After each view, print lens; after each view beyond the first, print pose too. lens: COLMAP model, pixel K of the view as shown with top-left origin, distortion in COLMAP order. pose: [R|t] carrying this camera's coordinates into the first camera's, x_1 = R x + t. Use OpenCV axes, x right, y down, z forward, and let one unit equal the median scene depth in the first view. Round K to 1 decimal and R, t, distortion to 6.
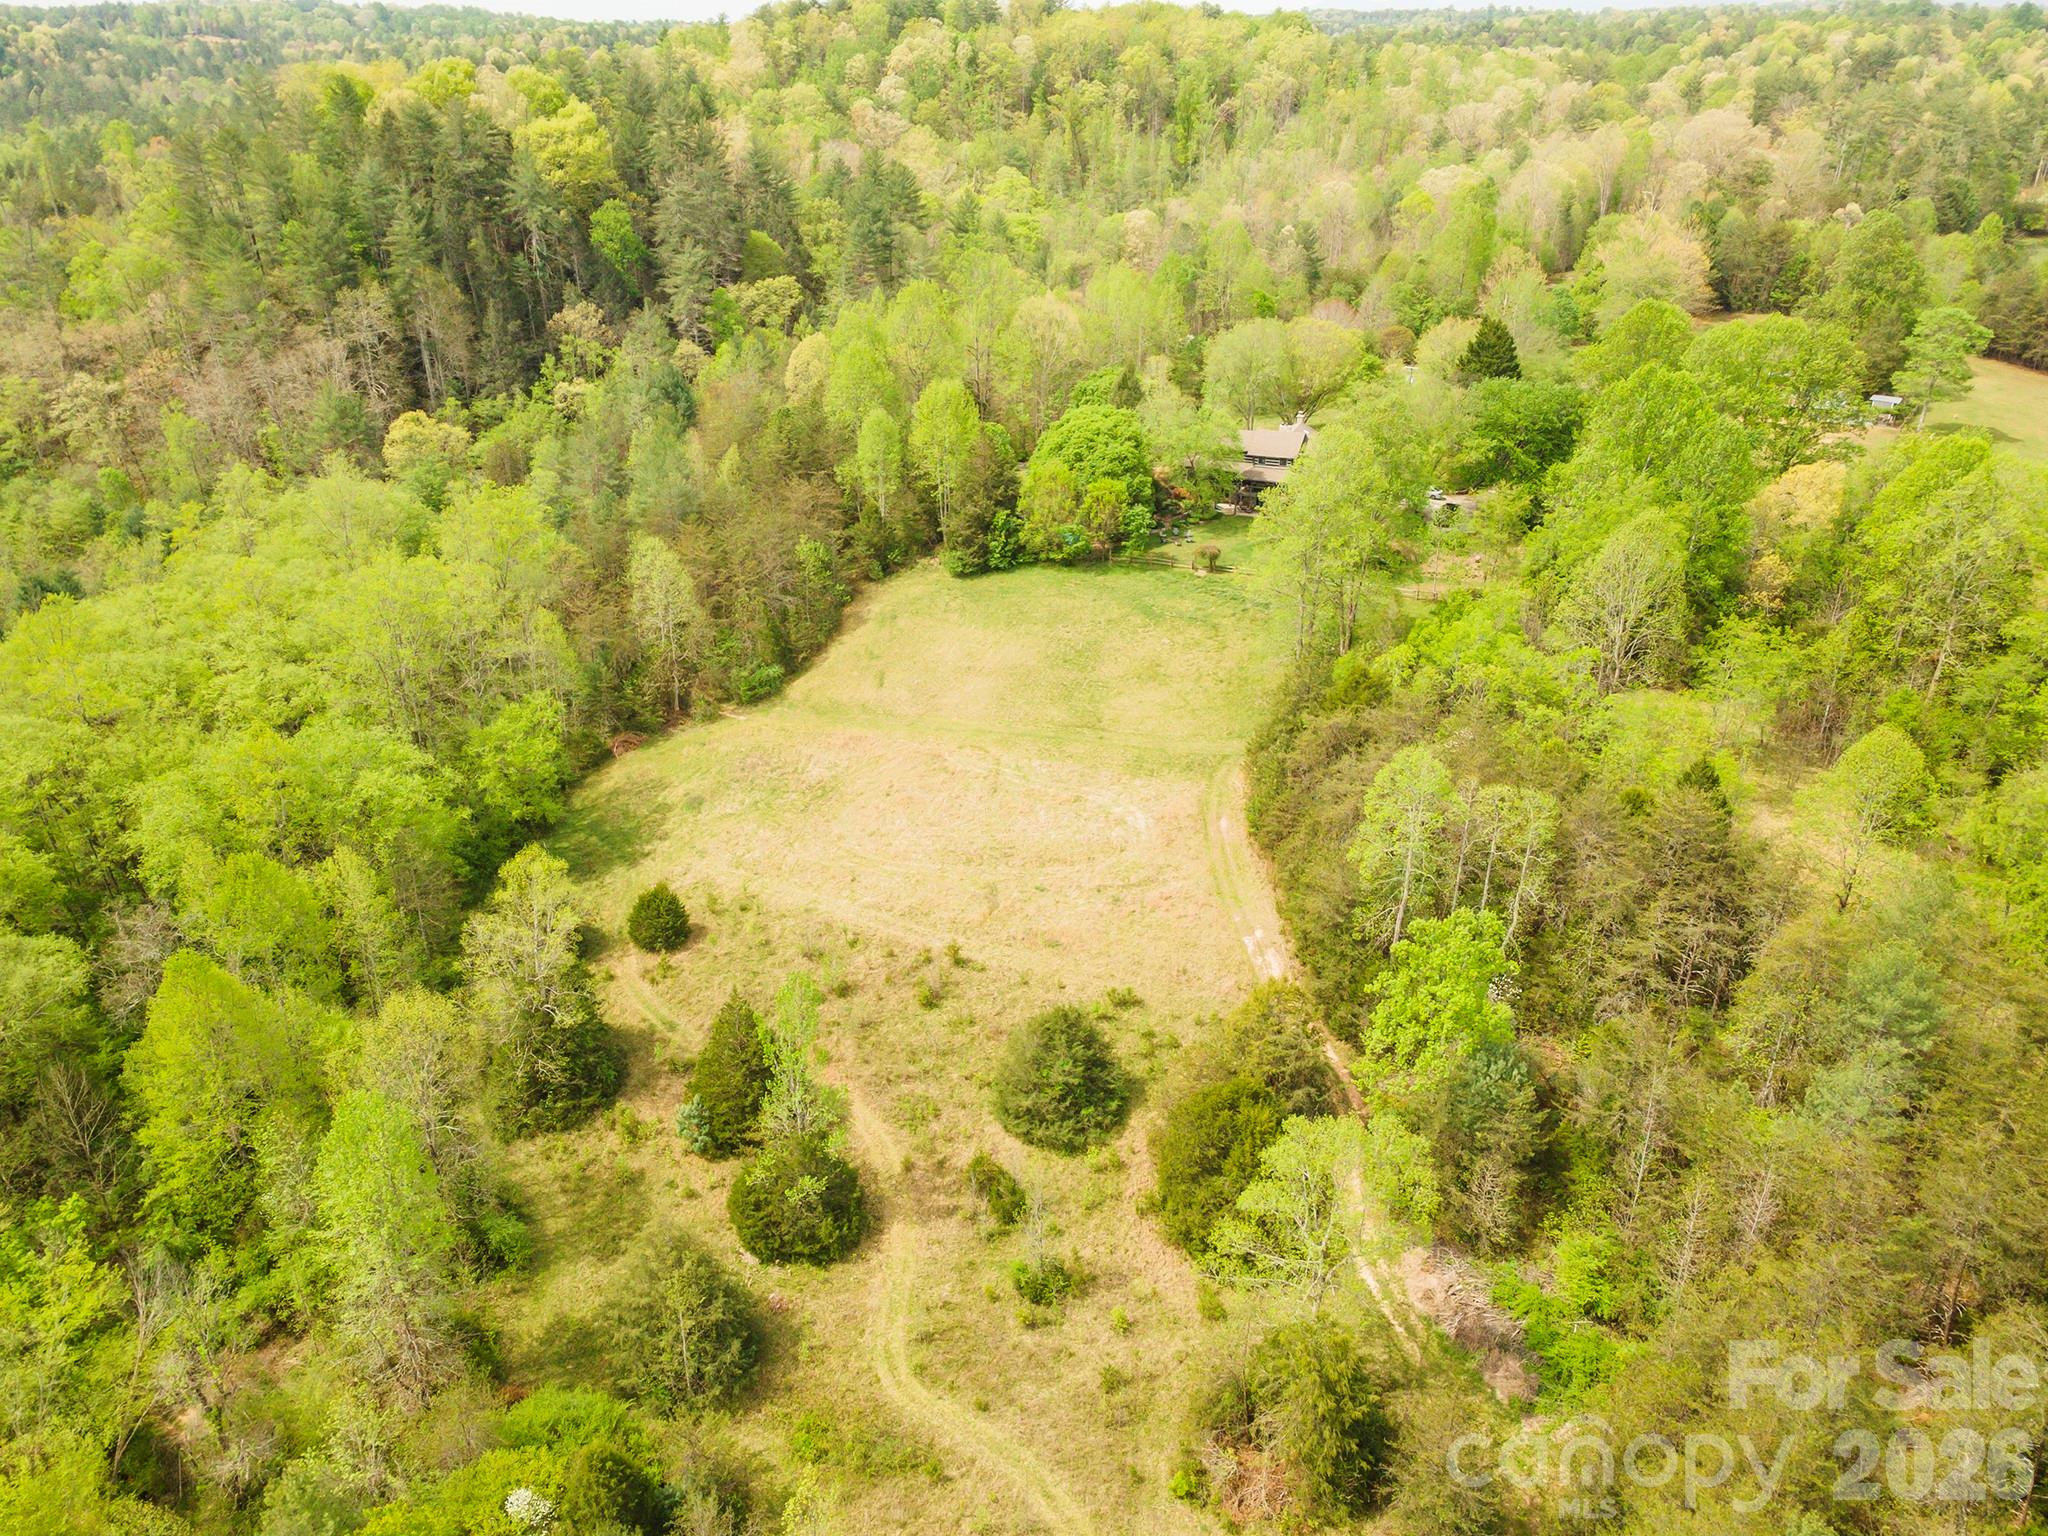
lens RADIAL K [[1476.4, 0, 1008.2], [0, 1476.4, 766.9], [0, 0, 1]] dist [0.039578, 0.023158]
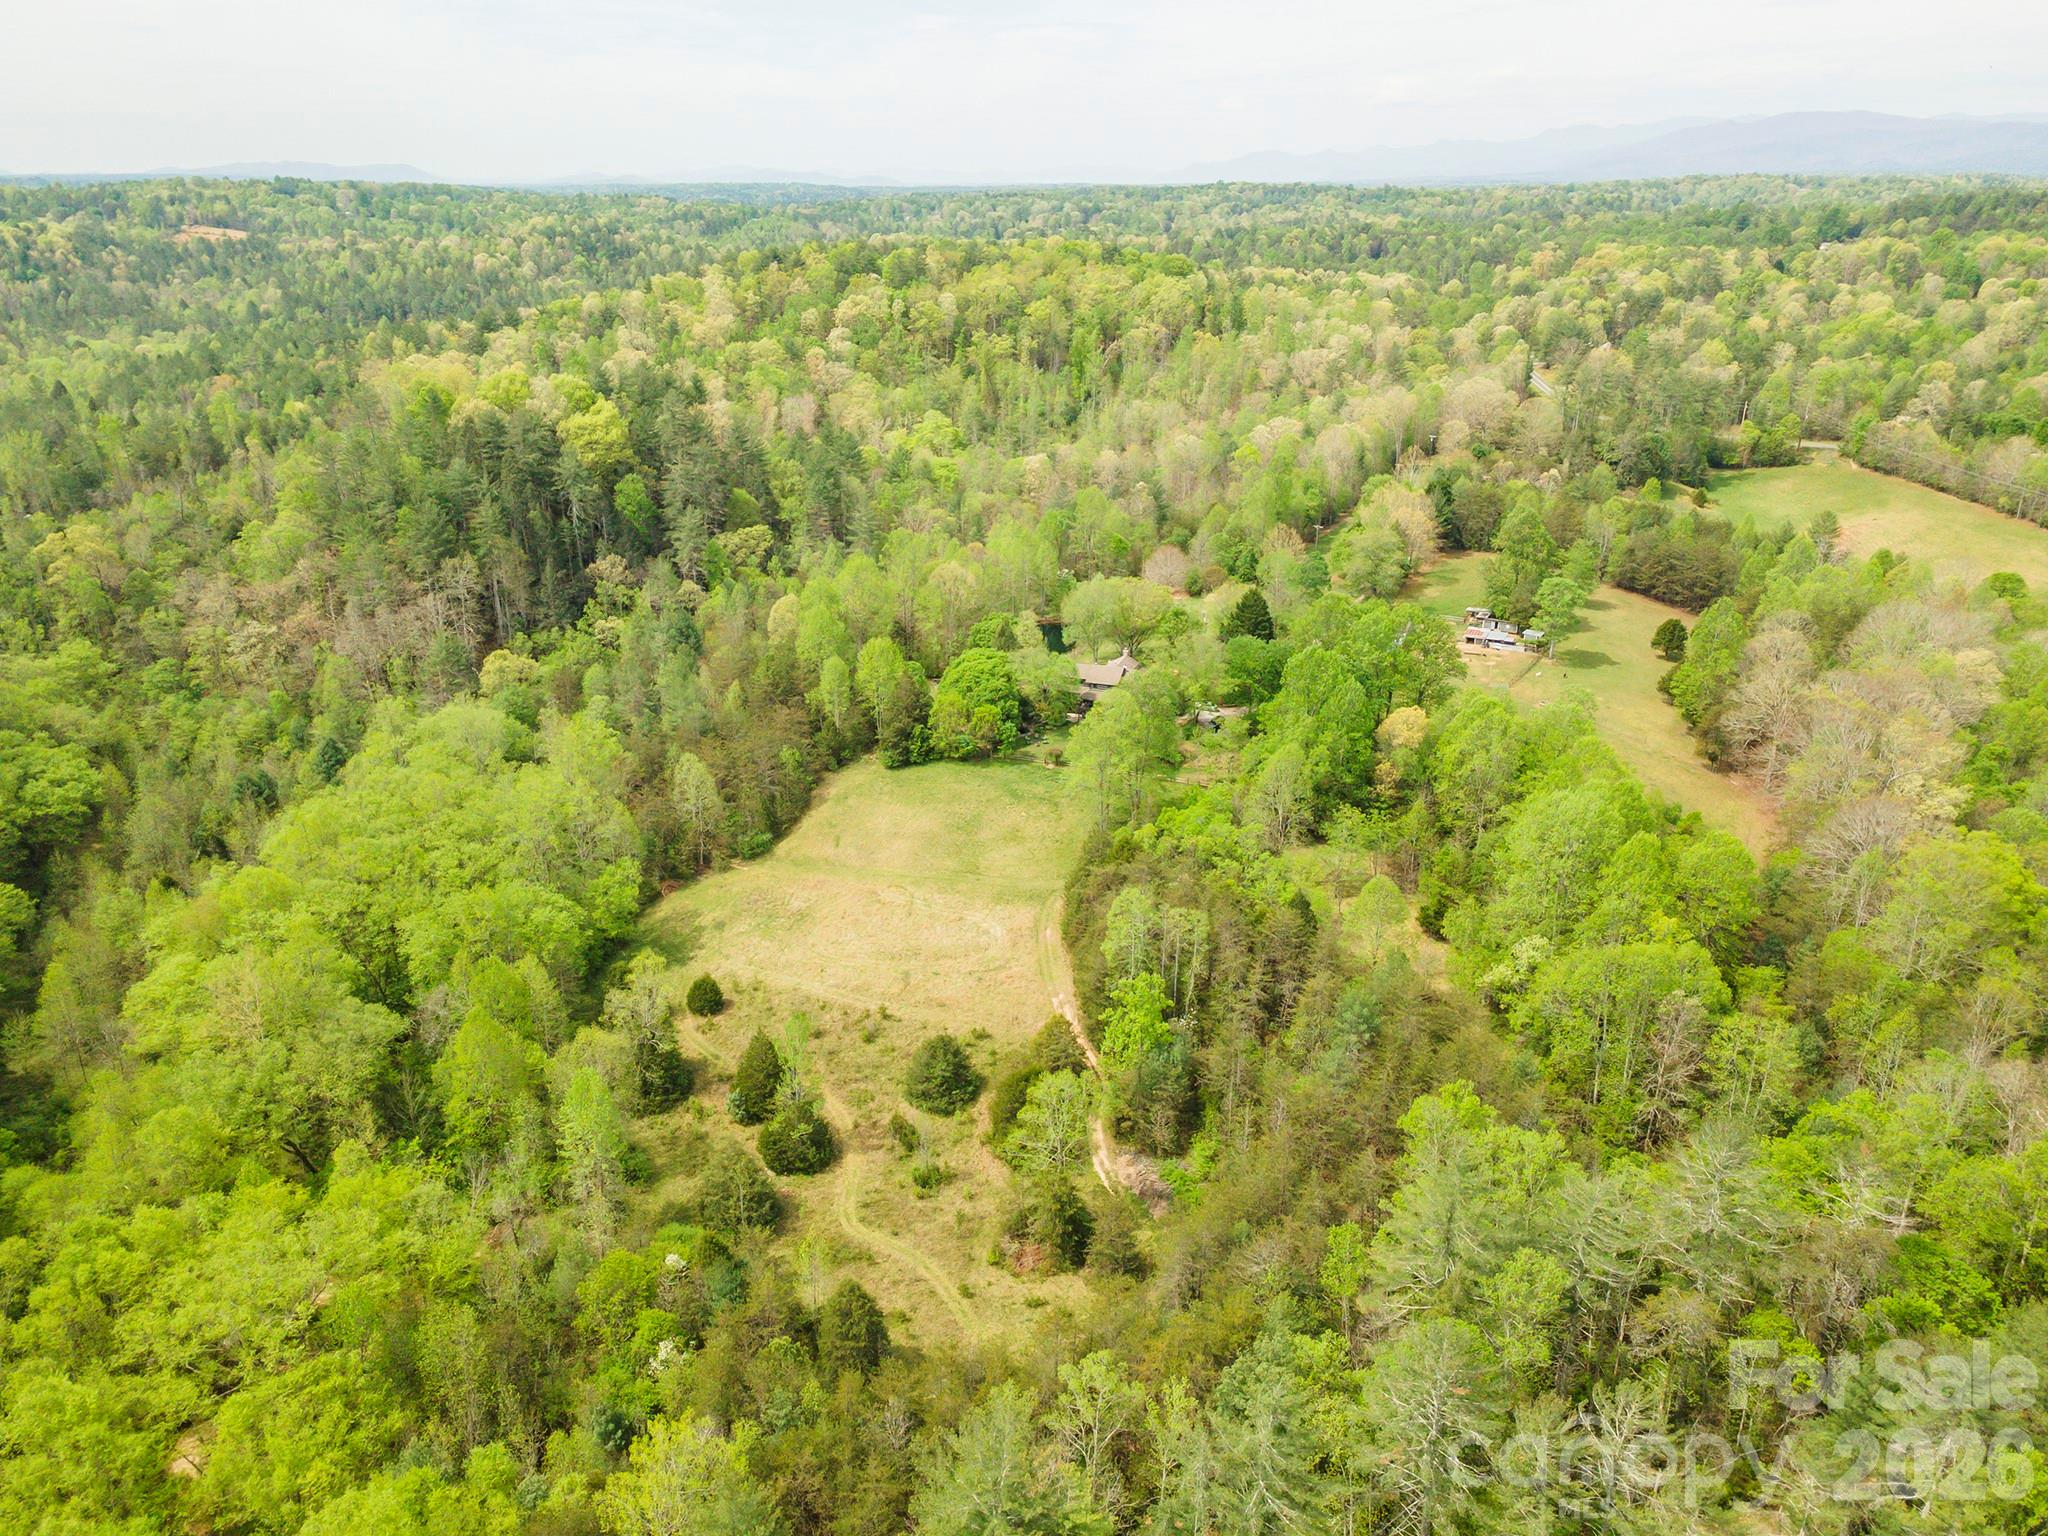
lens RADIAL K [[1476.4, 0, 1011.6], [0, 1476.4, 766.1], [0, 0, 1]] dist [0.039578, 0.023158]
pose [[0.999215, -0.010882, 0.038093, 0.035860], [0.013960, 0.996575, -0.081512, -0.010412], [-0.037076, 0.081980, 0.995944, -0.521655]]
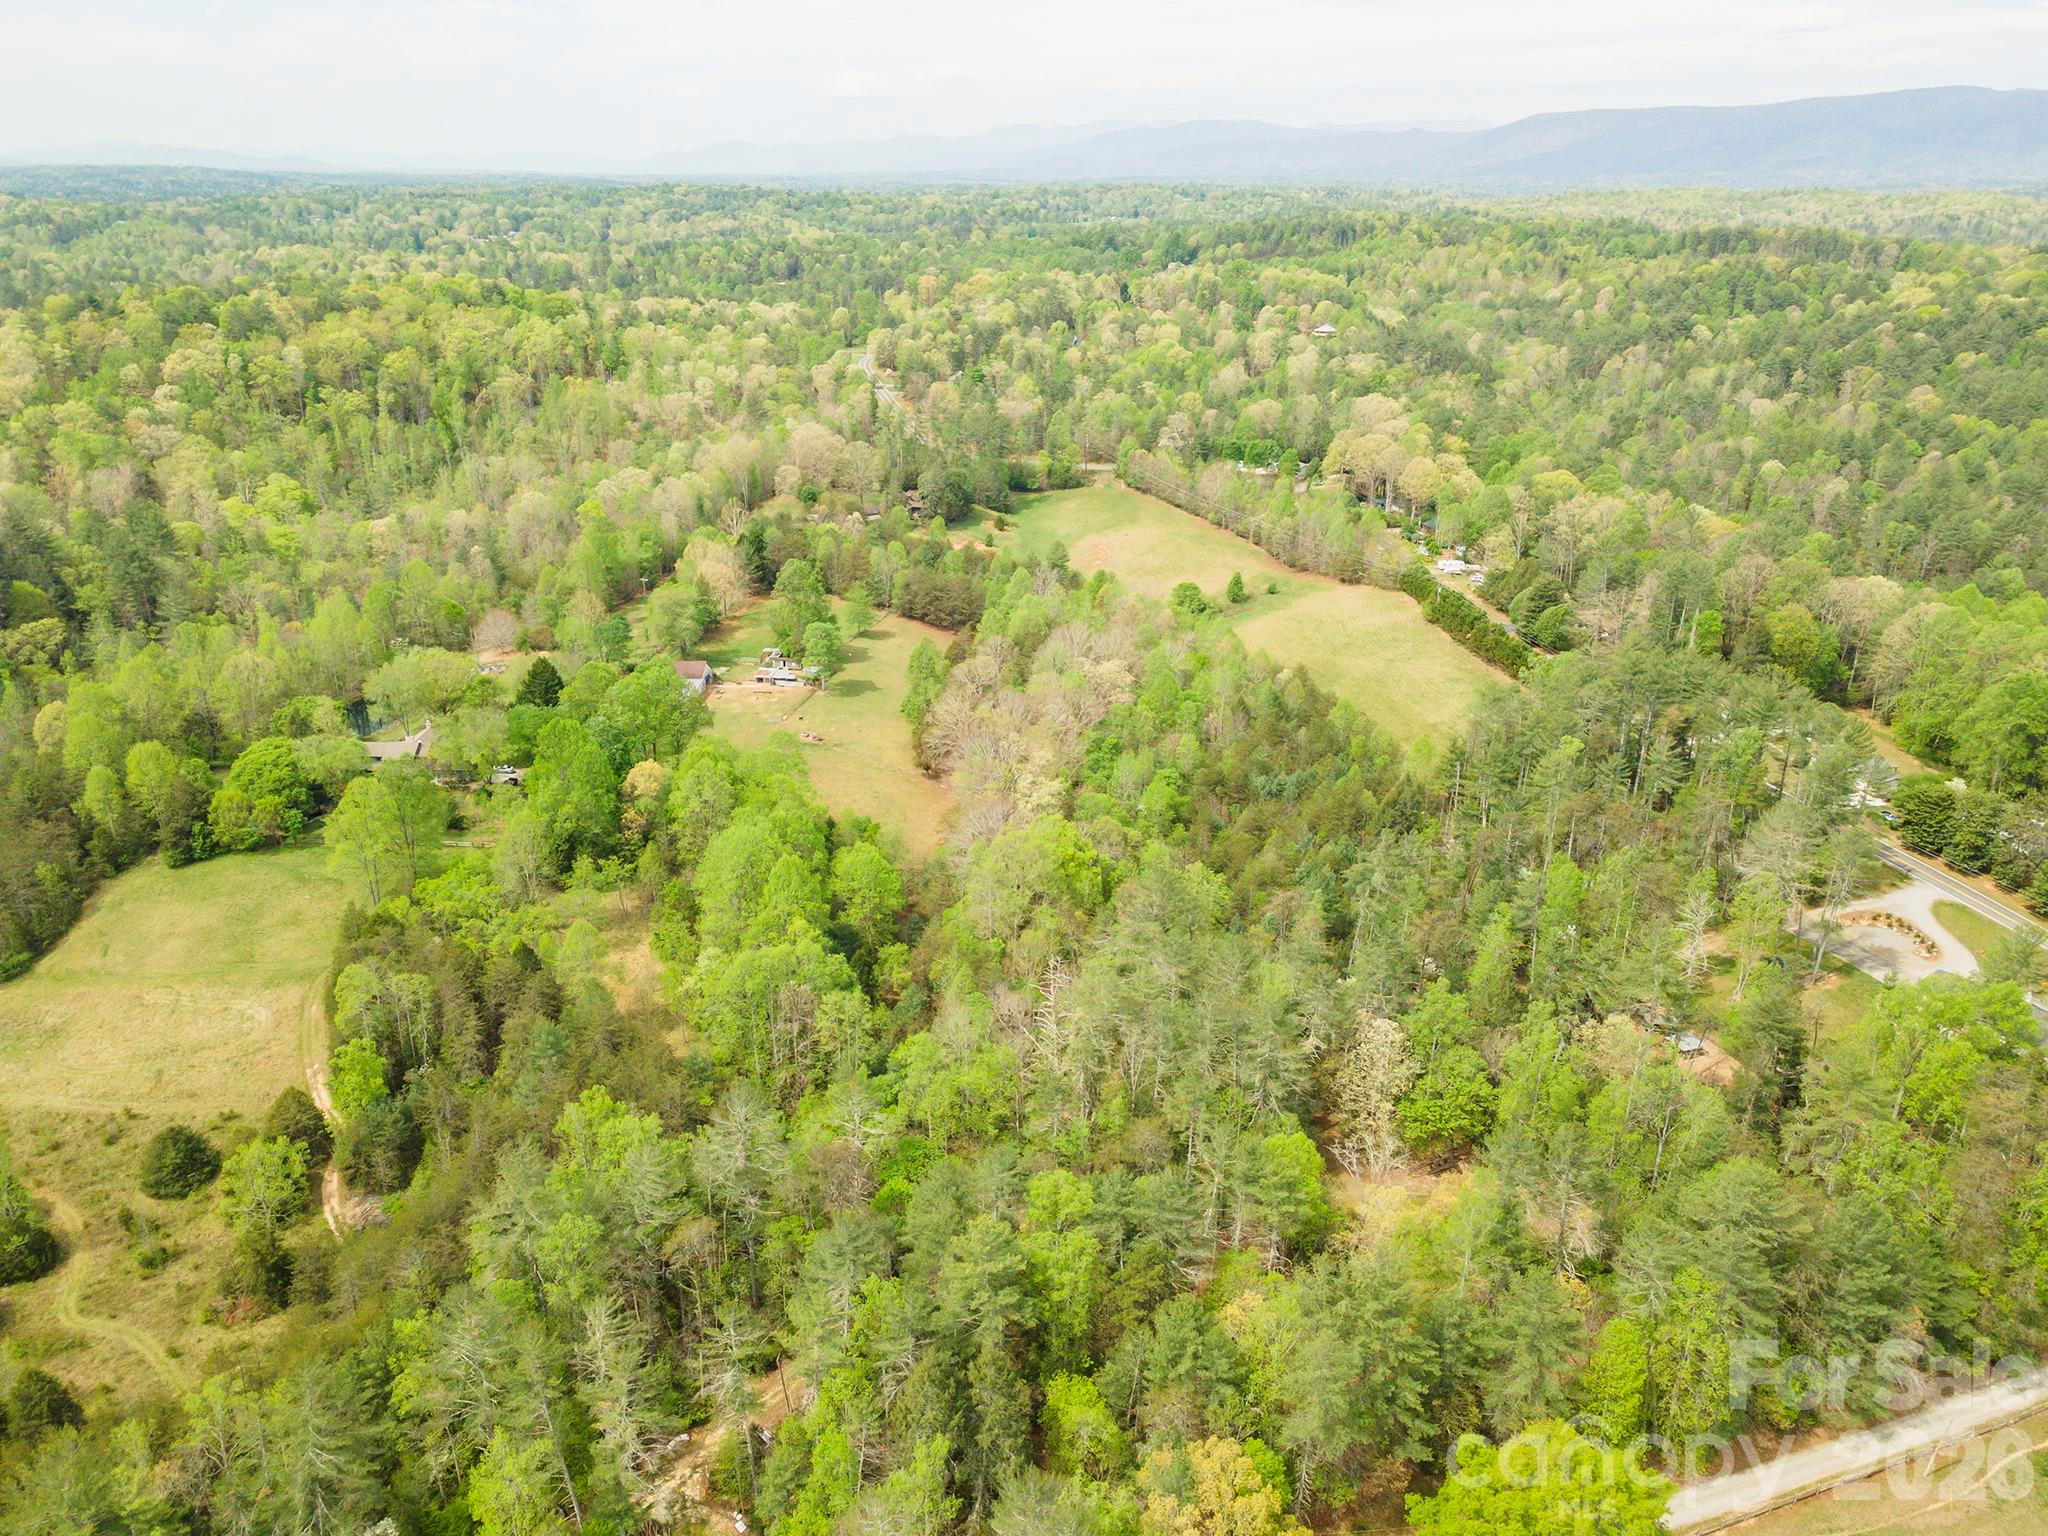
lens RADIAL K [[1476.4, 0, 1015.6], [0, 1476.4, 765.0], [0, 0, 1]] dist [0.039578, 0.023158]
pose [[0.932672, -0.125965, 0.338018, 0.296105], [0.151388, 0.987218, -0.049823, -0.027554], [-0.327421, 0.097641, 0.939820, -0.824472]]
